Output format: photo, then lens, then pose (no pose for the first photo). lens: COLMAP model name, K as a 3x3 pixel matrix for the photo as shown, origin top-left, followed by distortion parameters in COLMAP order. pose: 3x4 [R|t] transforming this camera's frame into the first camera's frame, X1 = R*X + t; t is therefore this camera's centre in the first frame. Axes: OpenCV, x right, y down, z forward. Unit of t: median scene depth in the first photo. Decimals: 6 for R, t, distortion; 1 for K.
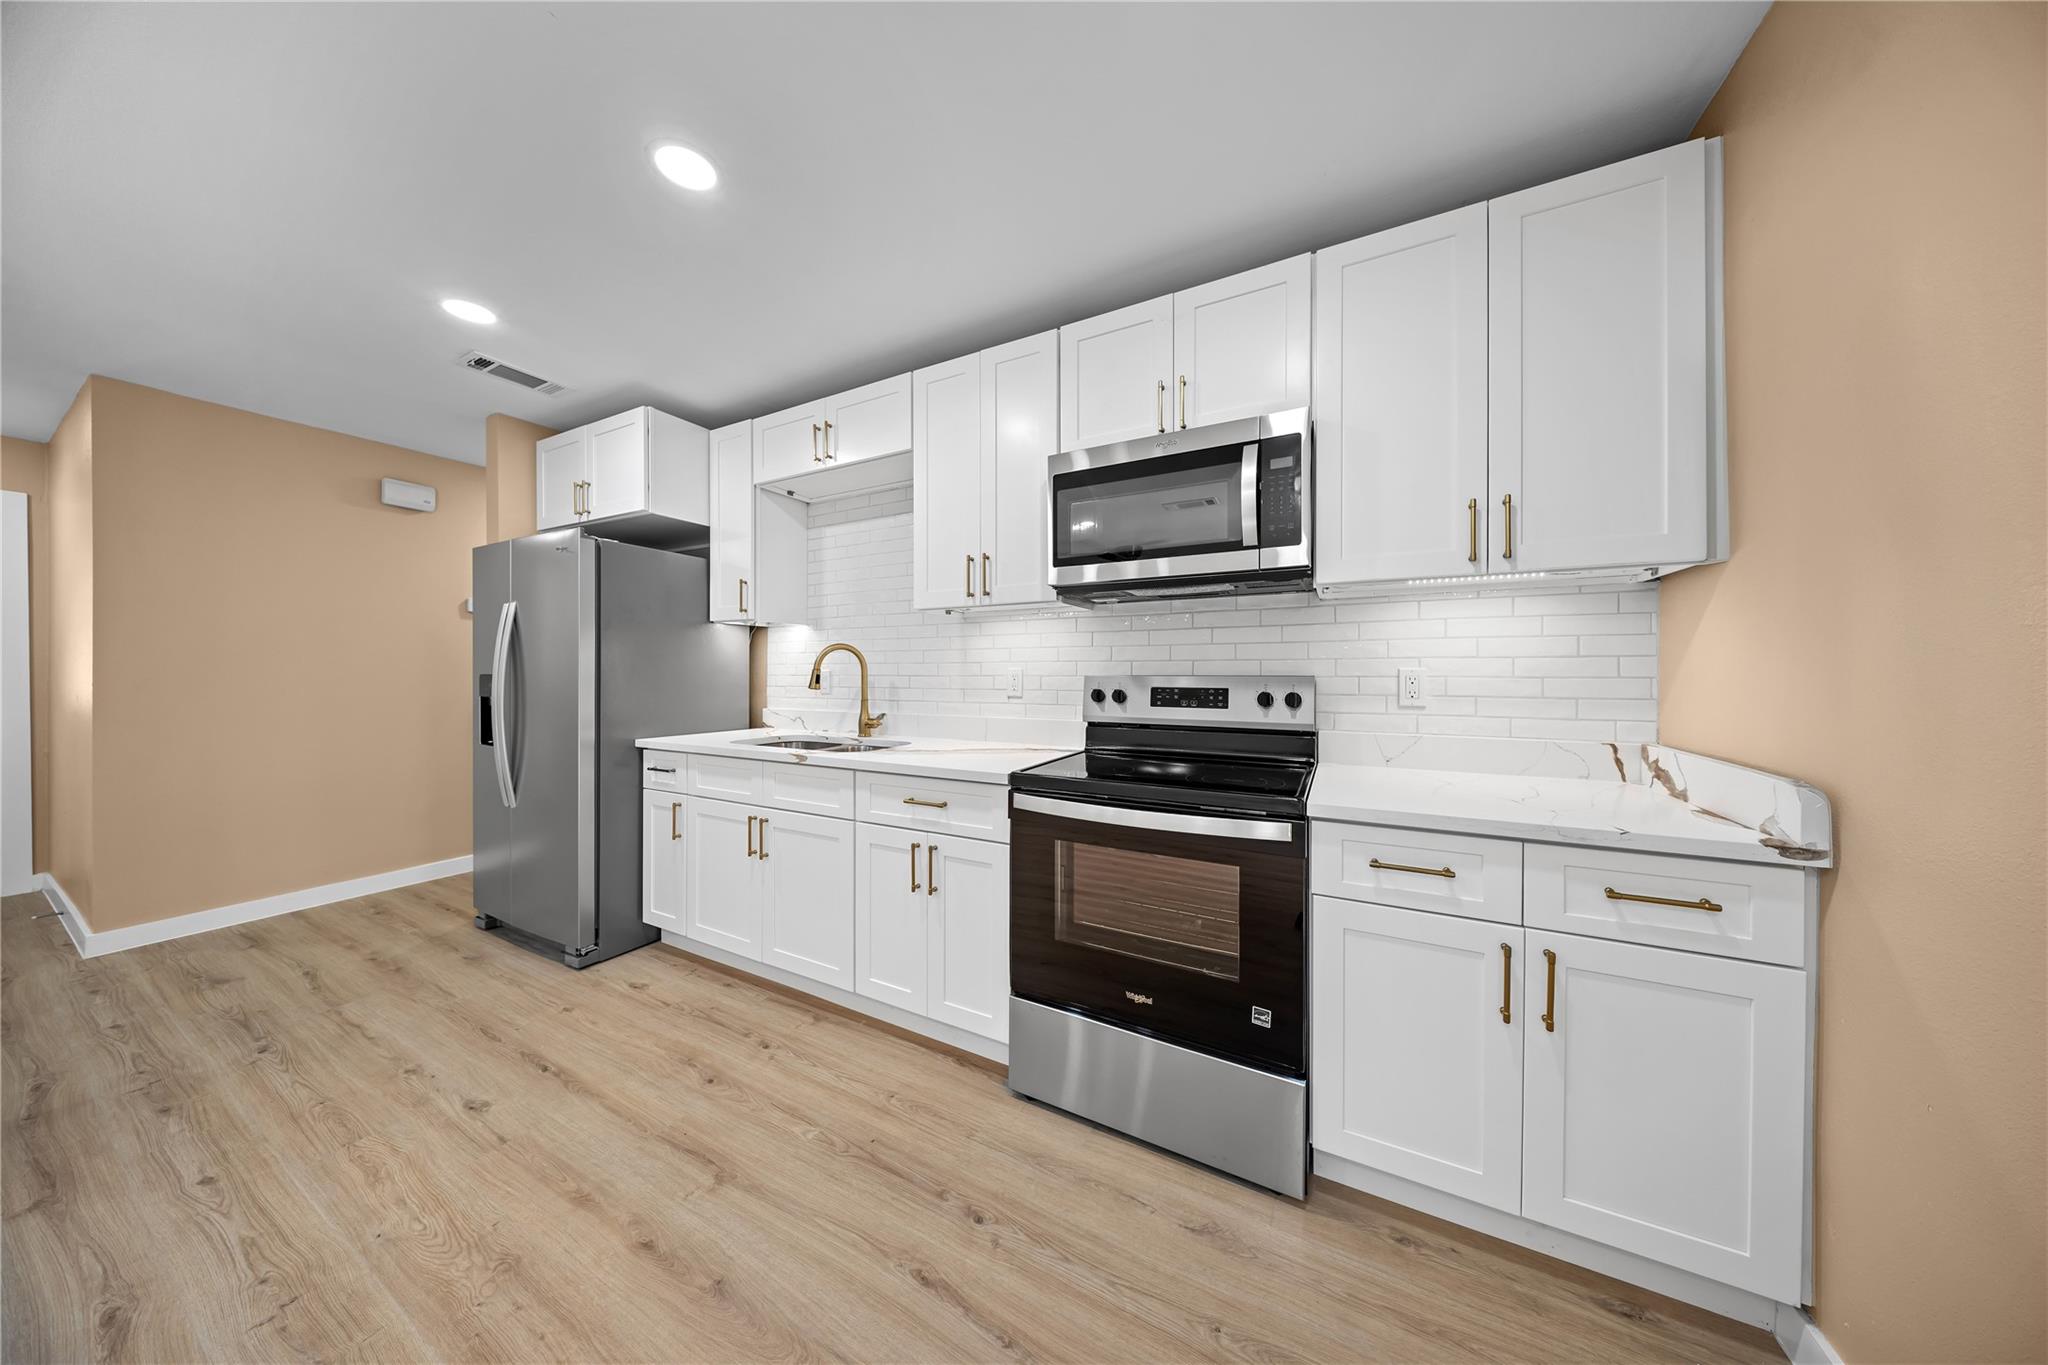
lens RADIAL K [[609.1, 0, 1026.2], [0, 609.1, 671.3], [0, 0, 1]] dist [-0.000897, -0.000142]
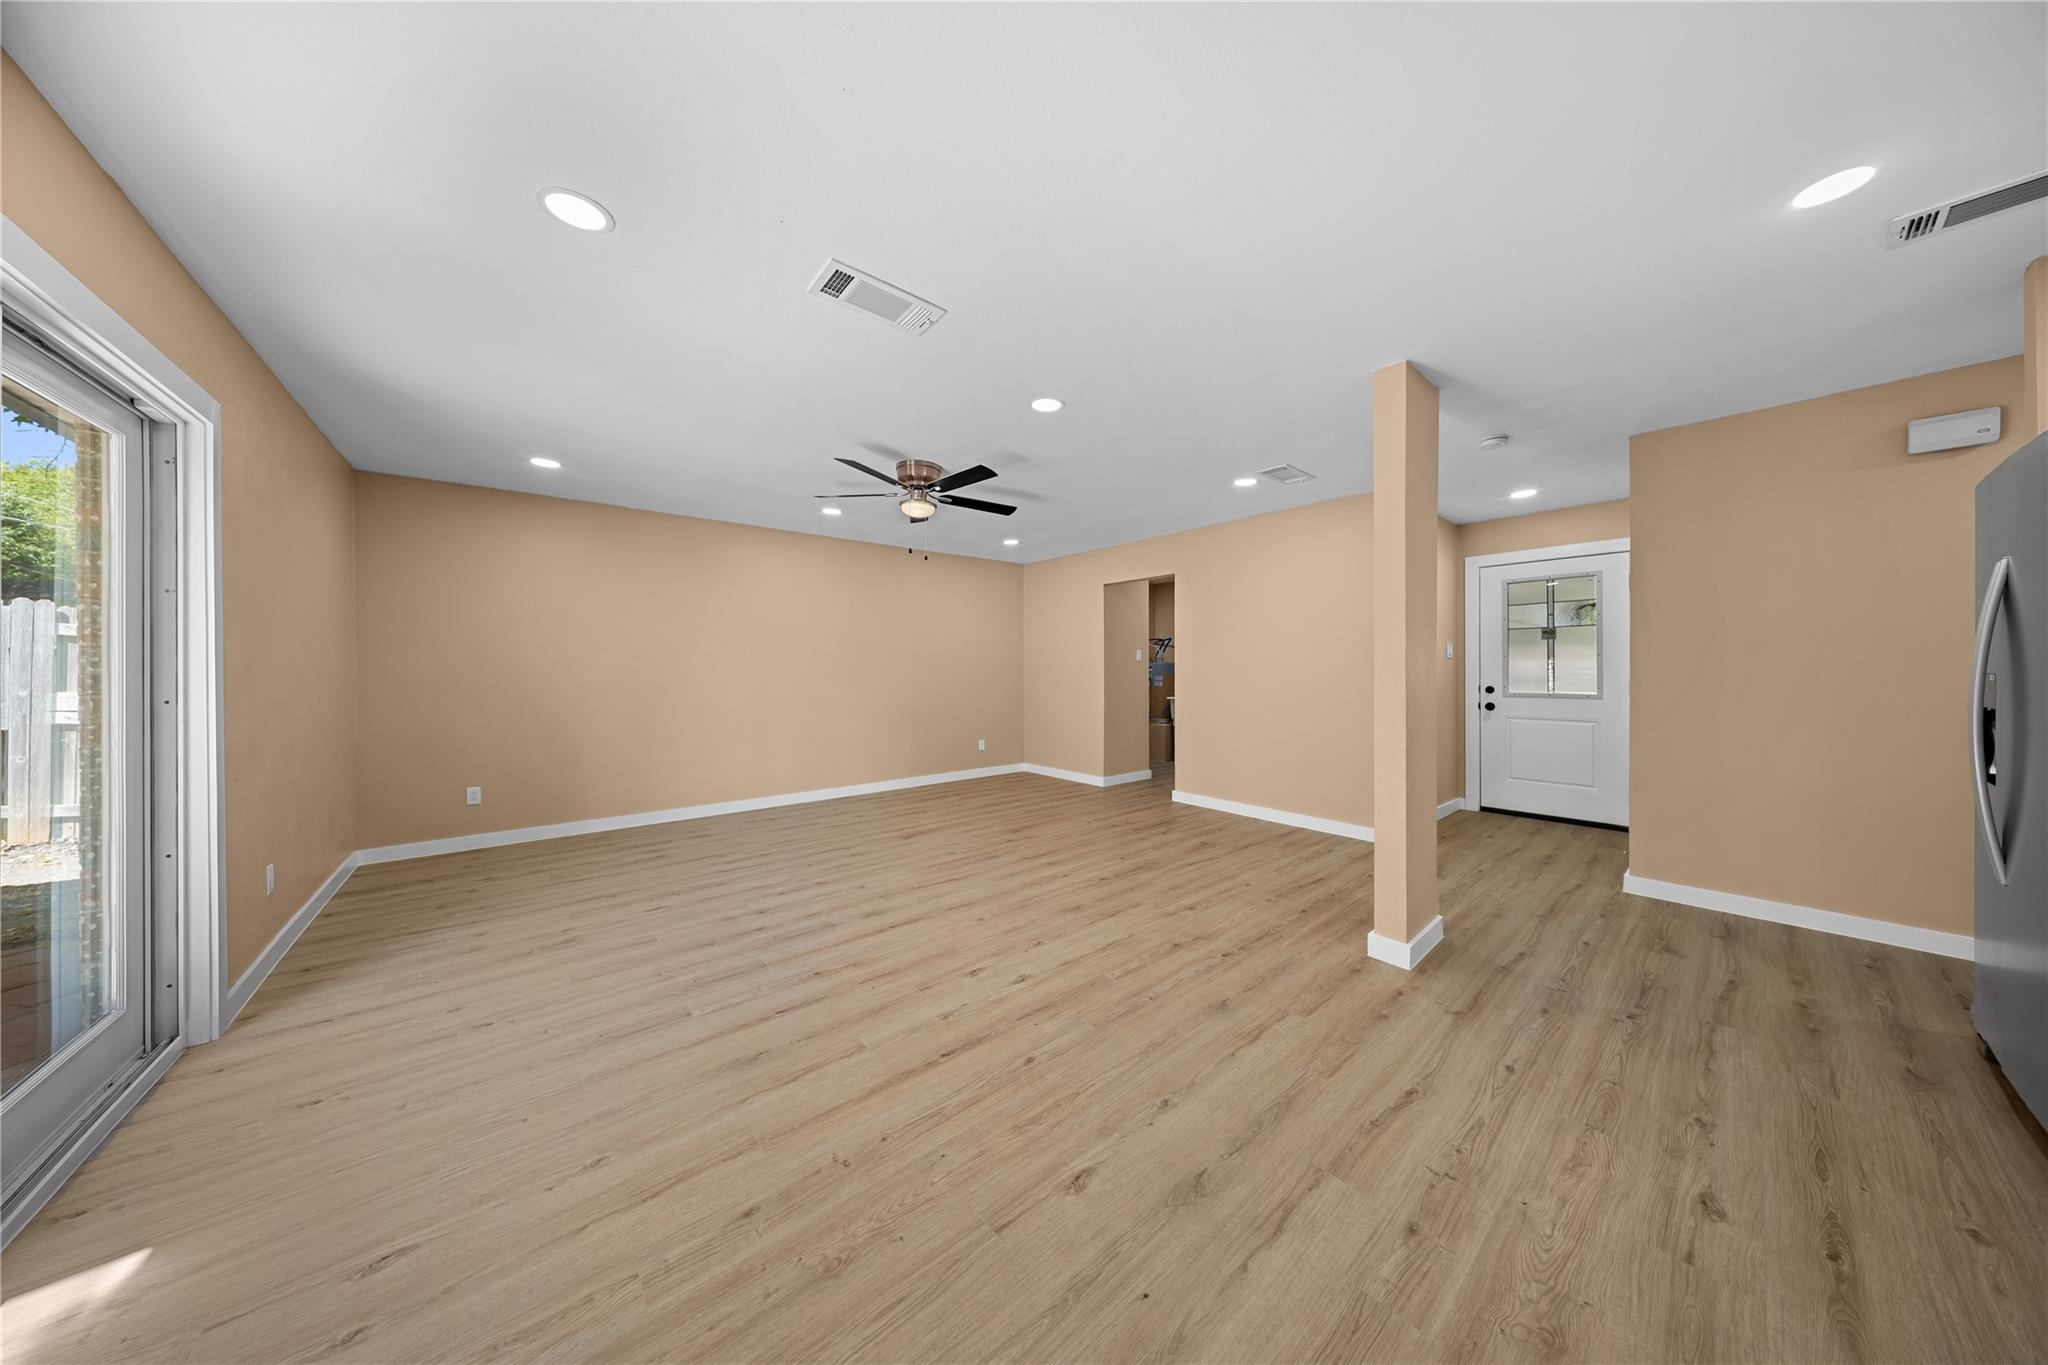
lens RADIAL K [[609.1, 0, 1026.2], [0, 609.1, 671.3], [0, 0, 1]] dist [-0.000897, -0.000142]
pose [[-0.370627, 0.002291, -0.928779, 0.180098], [0.001731, 0.999997, 0.001776, -0.000740], [0.928780, -0.000950, -0.370629, 0.445440]]
